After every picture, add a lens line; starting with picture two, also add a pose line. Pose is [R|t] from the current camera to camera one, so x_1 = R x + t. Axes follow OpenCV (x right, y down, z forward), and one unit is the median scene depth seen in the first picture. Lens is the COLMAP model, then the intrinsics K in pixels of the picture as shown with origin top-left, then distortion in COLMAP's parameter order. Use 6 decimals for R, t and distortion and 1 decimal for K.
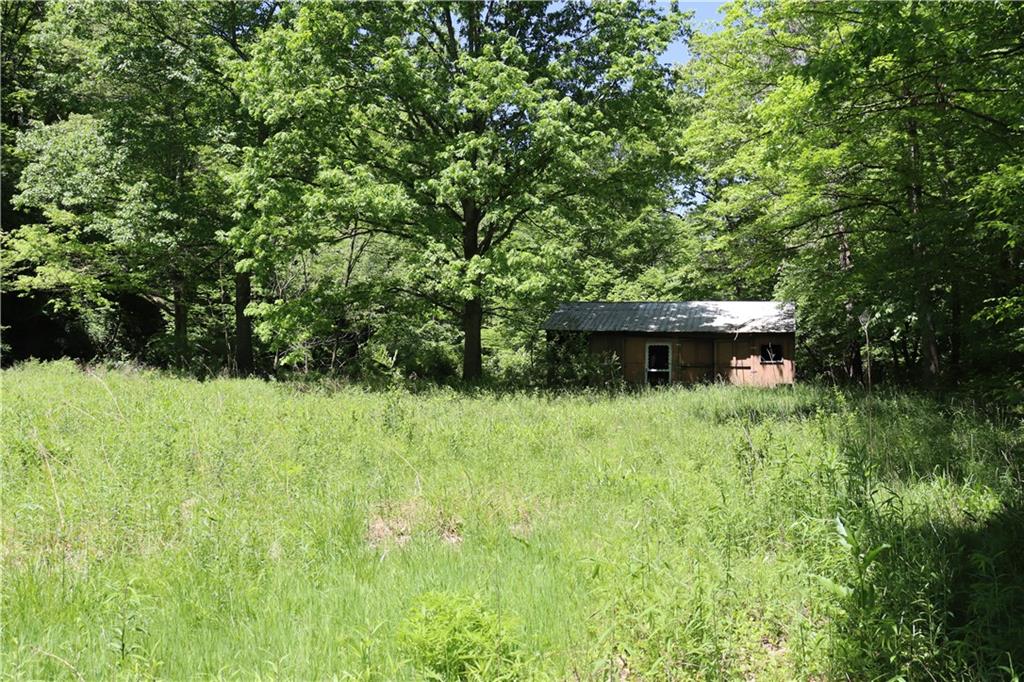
lens RADIAL K [[881.8, 0, 521.1], [0, 881.8, 344.6], [0, 0, 1]] dist [-0.164639, 0.187976]
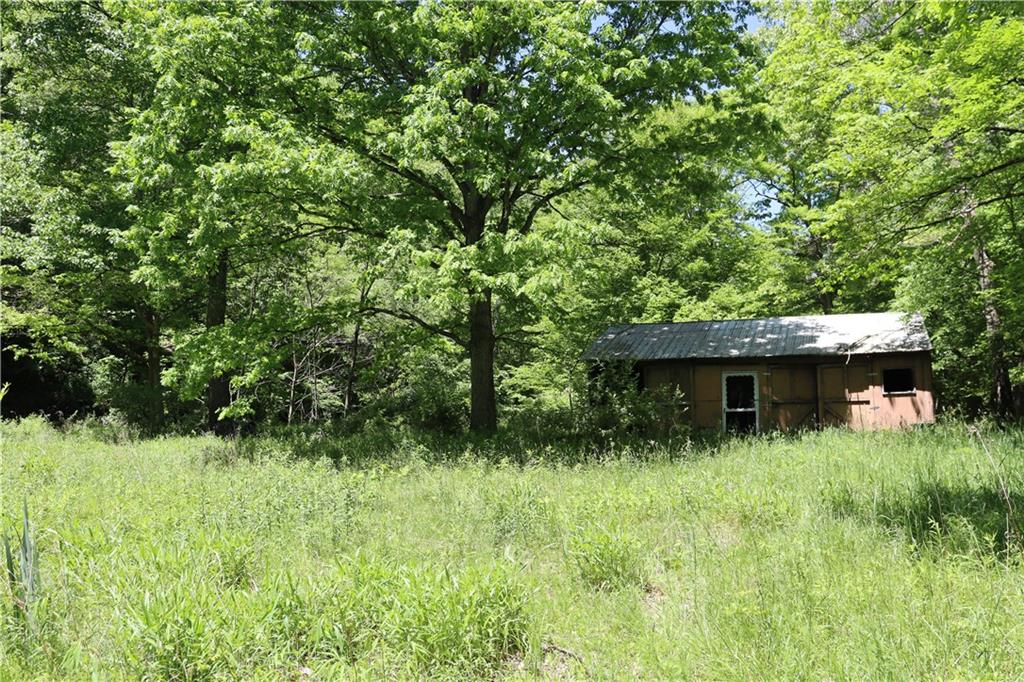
lens RADIAL K [[858.3, 0, 572.4], [0, 858.3, 339.8], [0, 0, 1]] dist [-0.155100, 0.122131]
pose [[0.999076, -0.035016, -0.024903, 0.027899], [0.033653, 0.998017, -0.053189, 0.002907], [0.026716, 0.052302, 0.998274, 0.235251]]
